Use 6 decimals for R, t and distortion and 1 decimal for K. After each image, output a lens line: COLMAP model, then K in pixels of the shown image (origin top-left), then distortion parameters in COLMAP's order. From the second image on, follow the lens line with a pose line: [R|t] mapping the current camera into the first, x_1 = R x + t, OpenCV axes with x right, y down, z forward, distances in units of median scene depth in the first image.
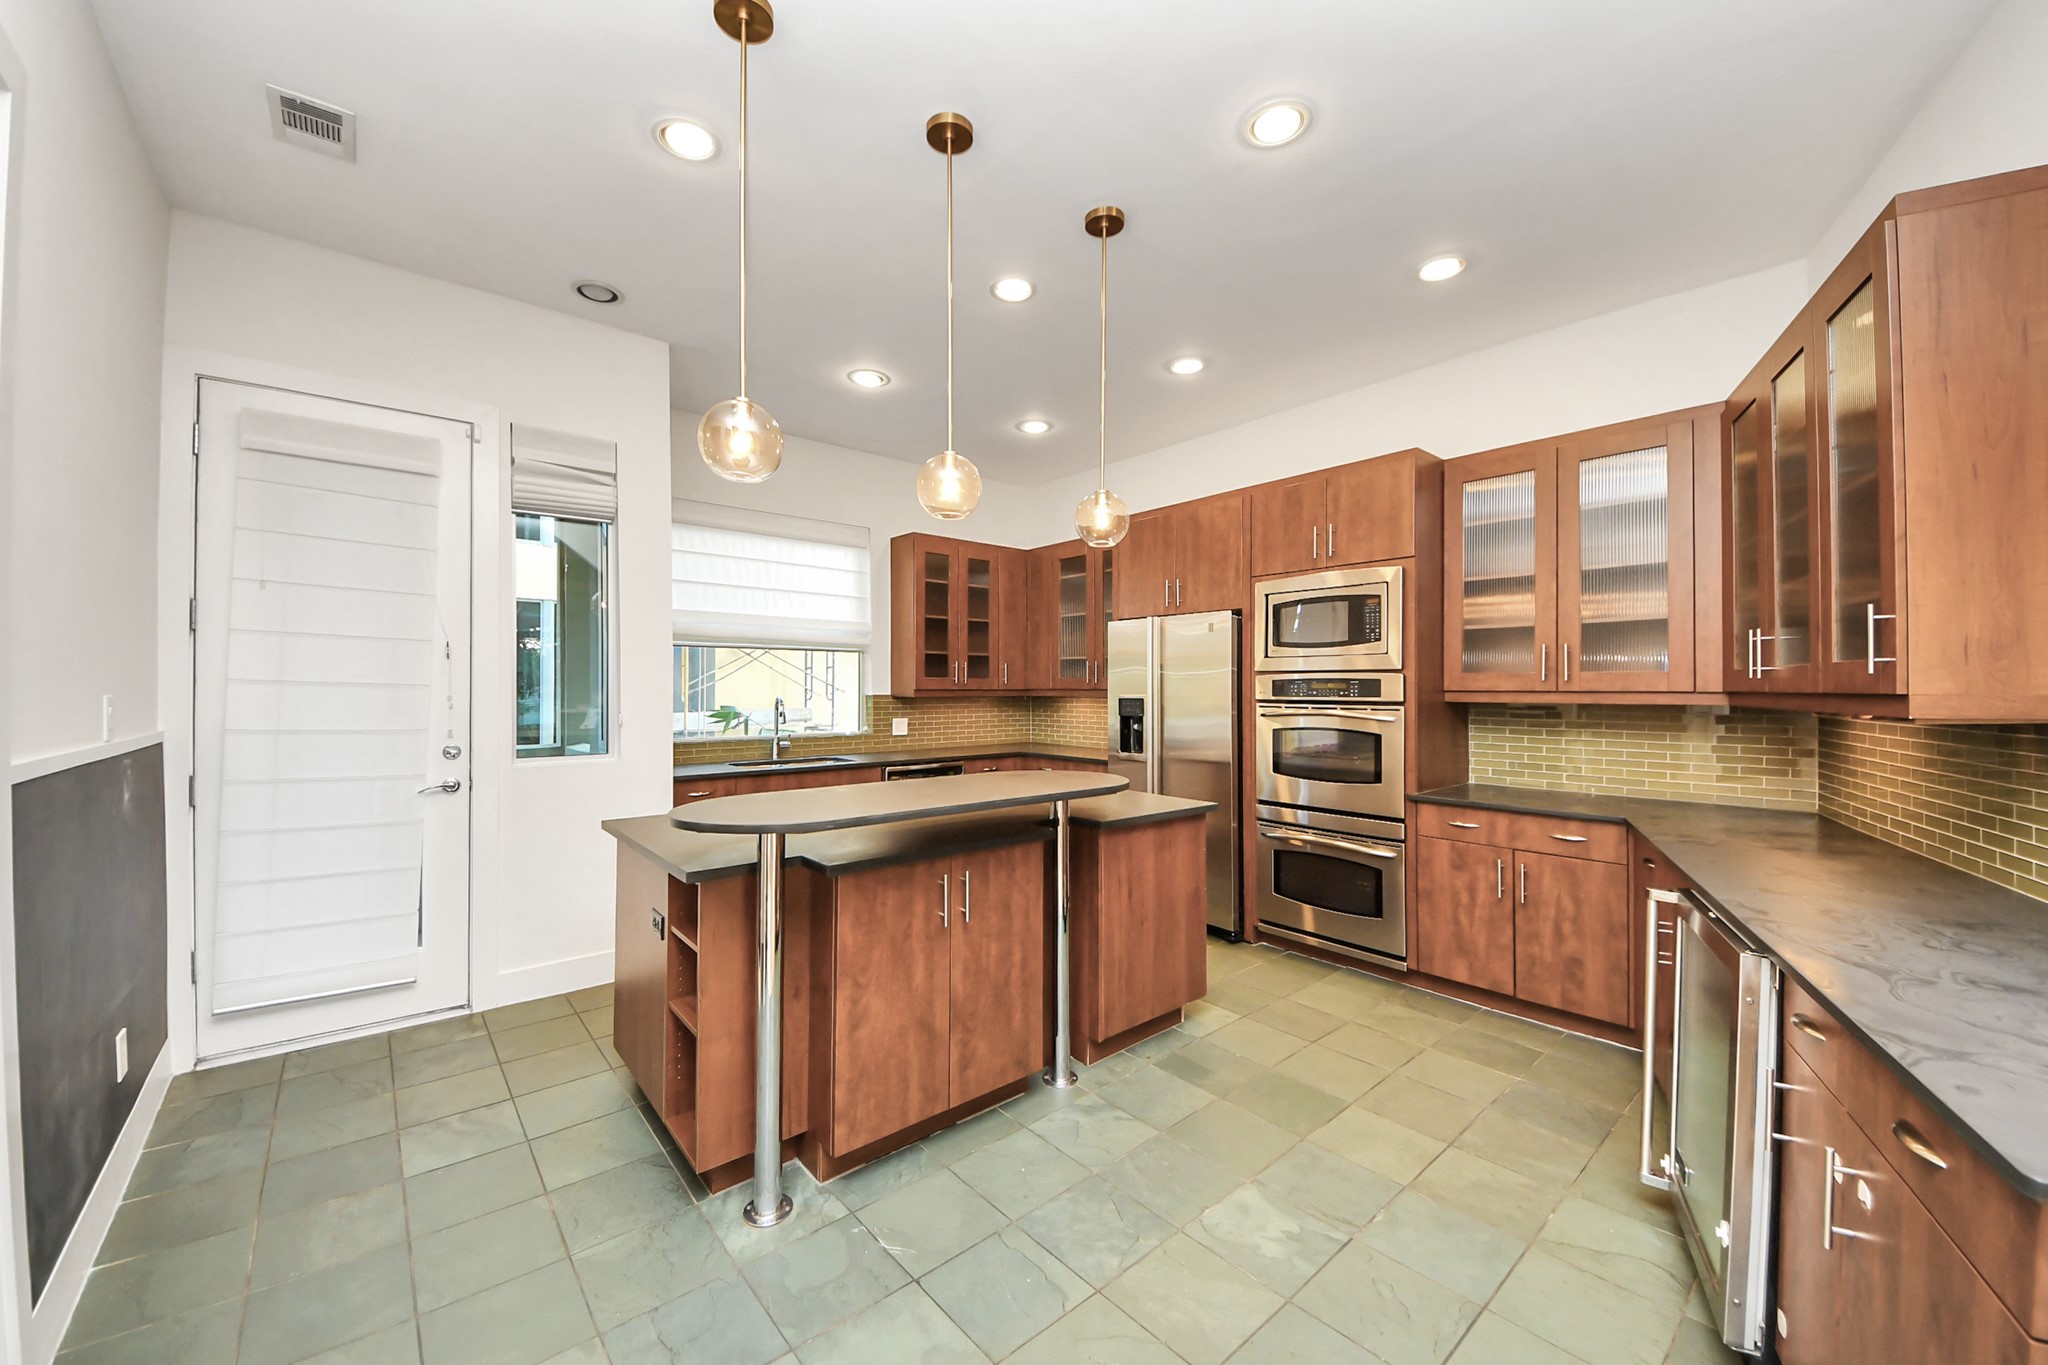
lens RADIAL K [[763.6, 0, 984.5], [0, 763.6, 688.0], [0, 0, 1]] dist [0.003562, -0.002551]
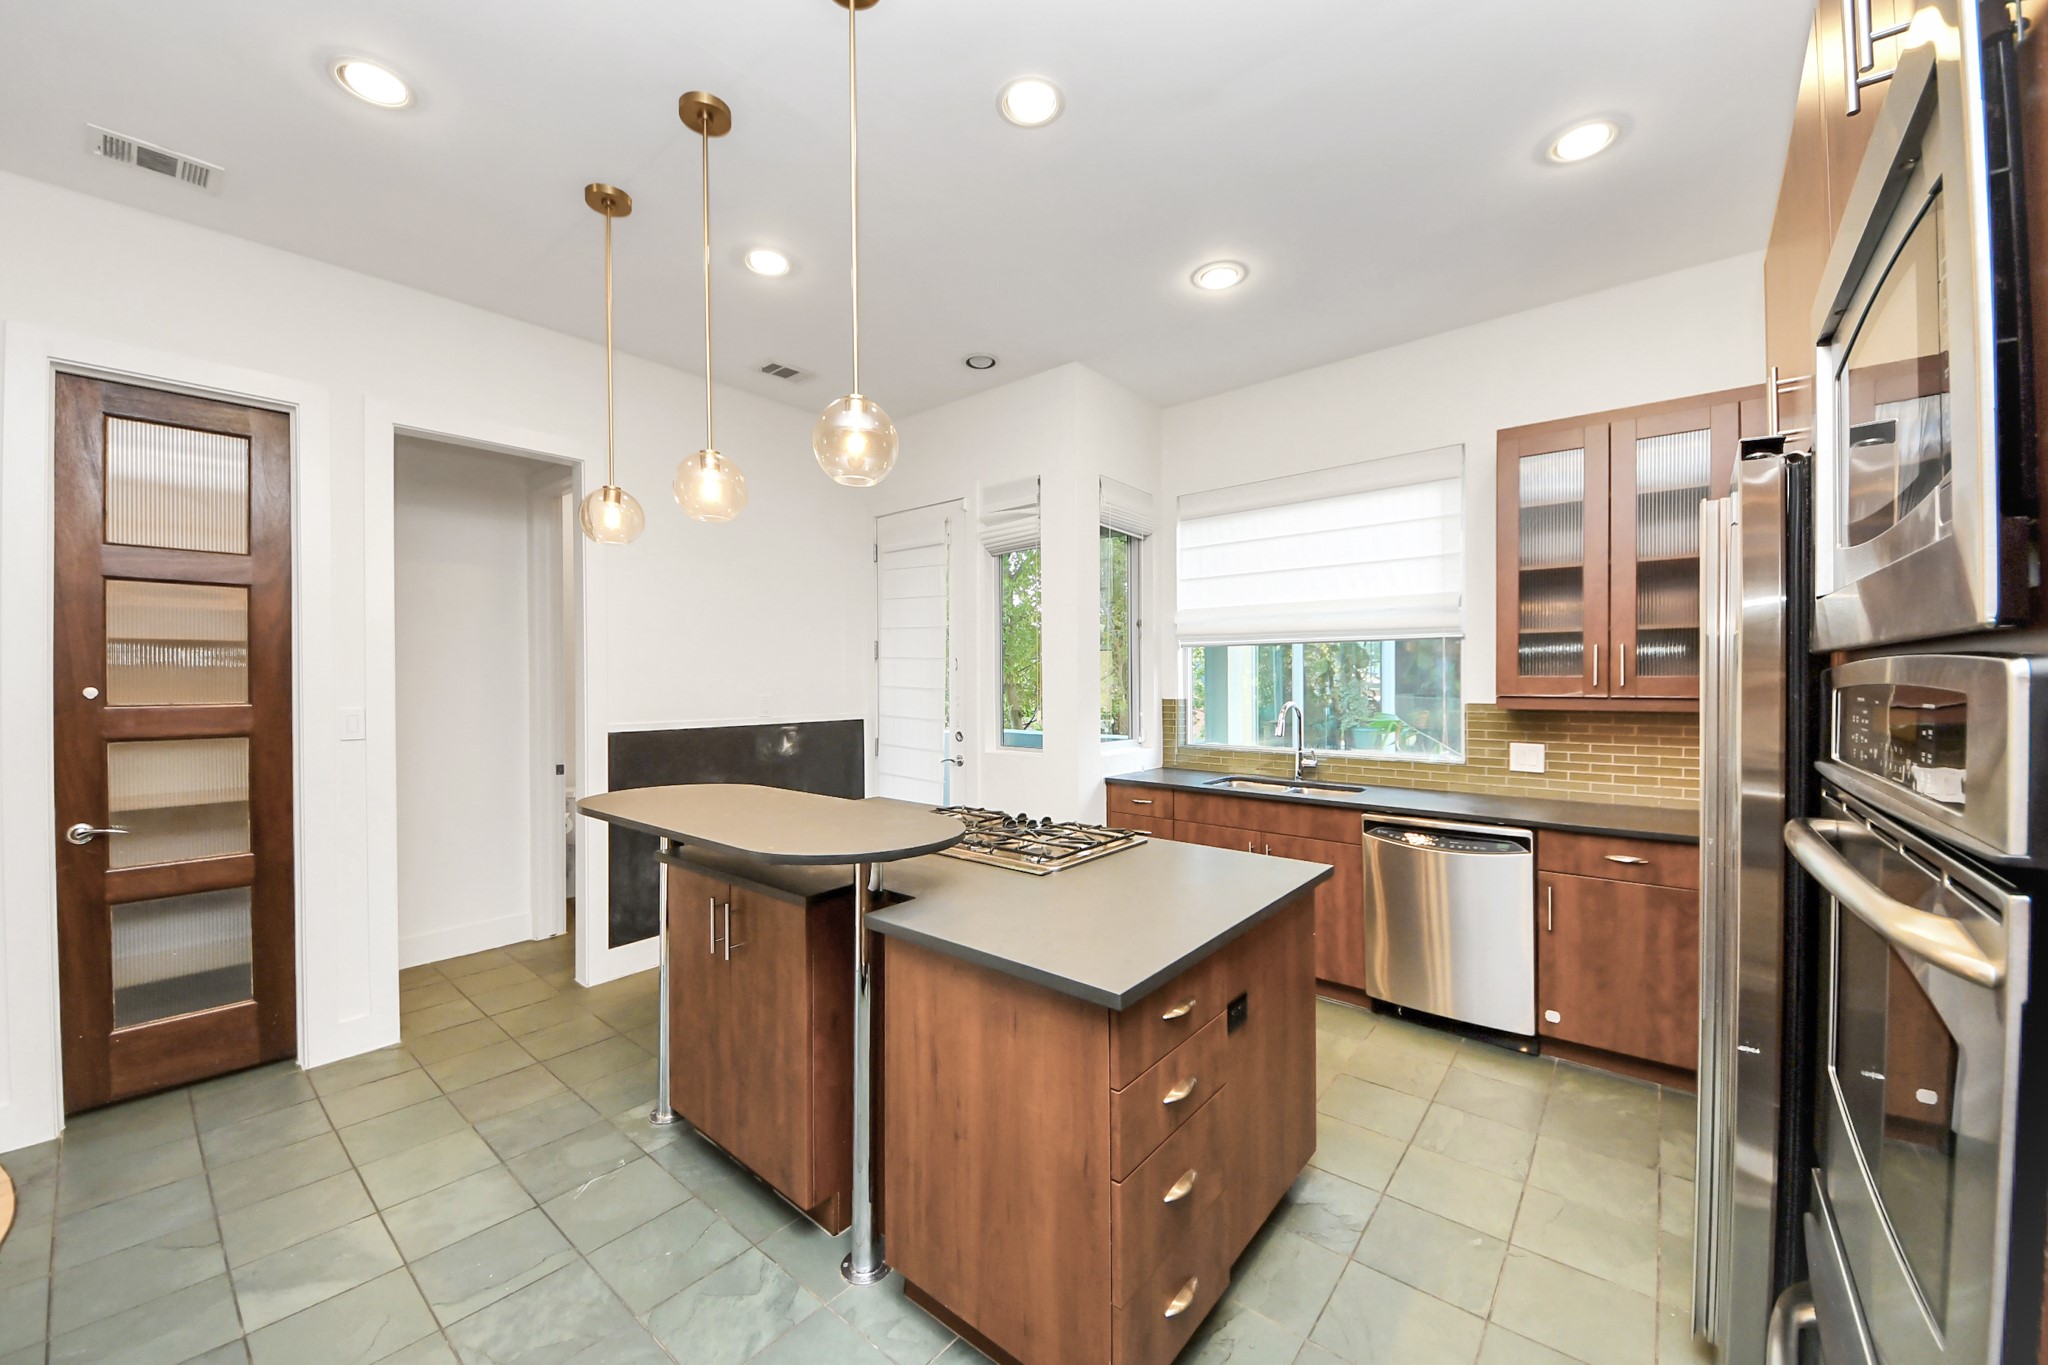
lens RADIAL K [[763.6, 0, 1031.1], [0, 763.6, 681.8], [0, 0, 1]] dist [0.003562, -0.002551]
pose [[0.187790, -0.001221, -0.982208, 0.637397], [0.001166, 0.999999, -0.001020, -0.013543], [0.982208, -0.000954, 0.187792, 0.801185]]
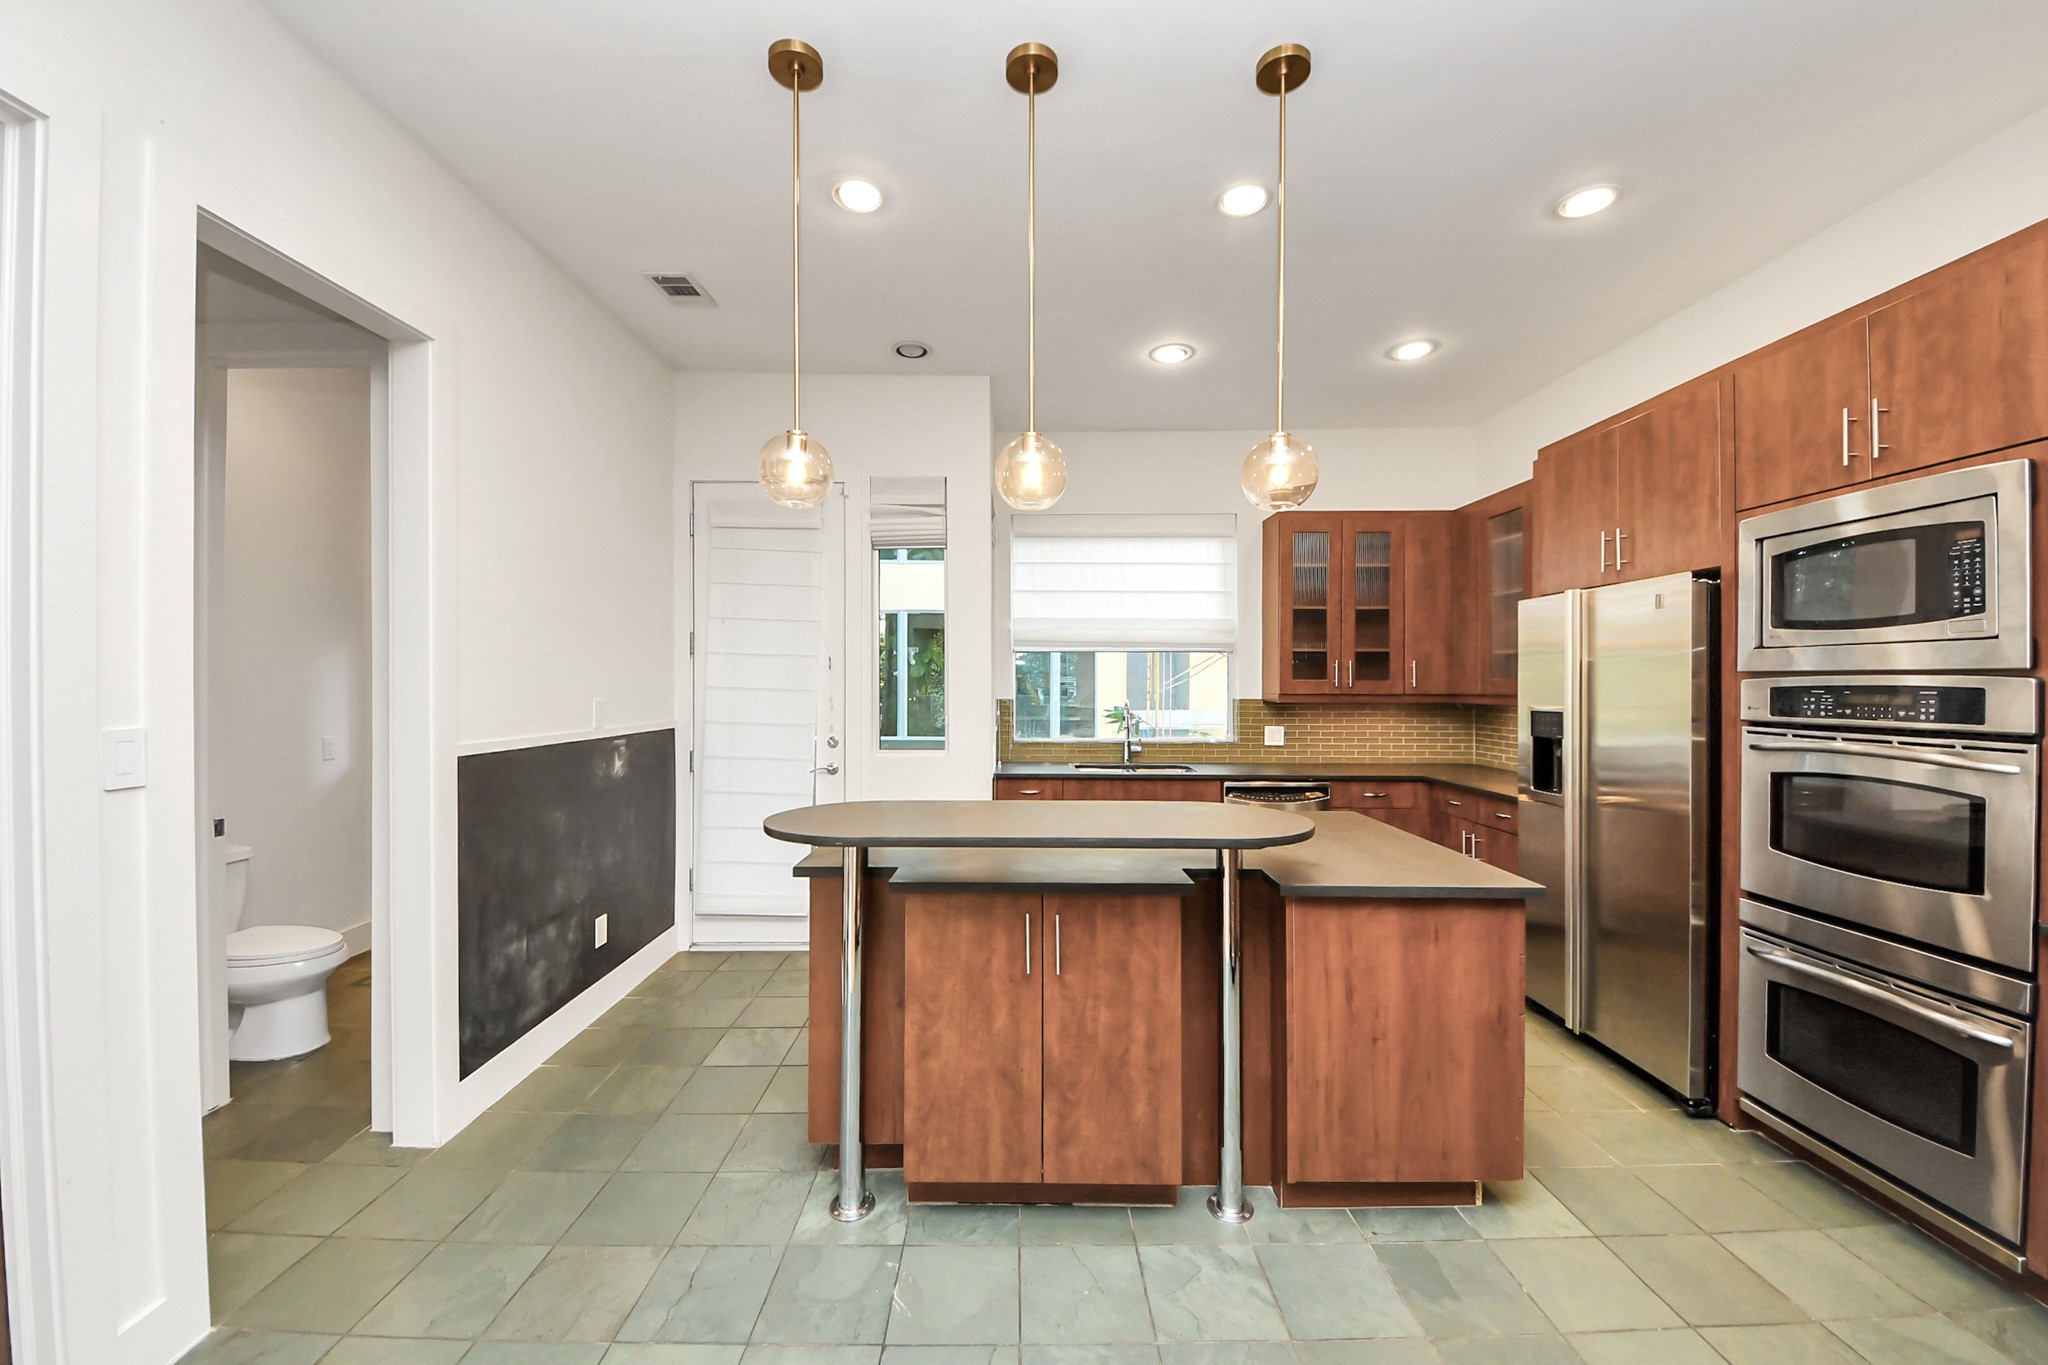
lens RADIAL K [[763.6, 0, 1015.0], [0, 763.6, 686.3], [0, 0, 1]] dist [0.003562, -0.002551]
pose [[0.774002, 0.003129, -0.633175, 0.329657], [-0.001039, 0.999993, 0.003672, -0.013914], [0.633182, -0.002184, 0.774000, 0.208816]]
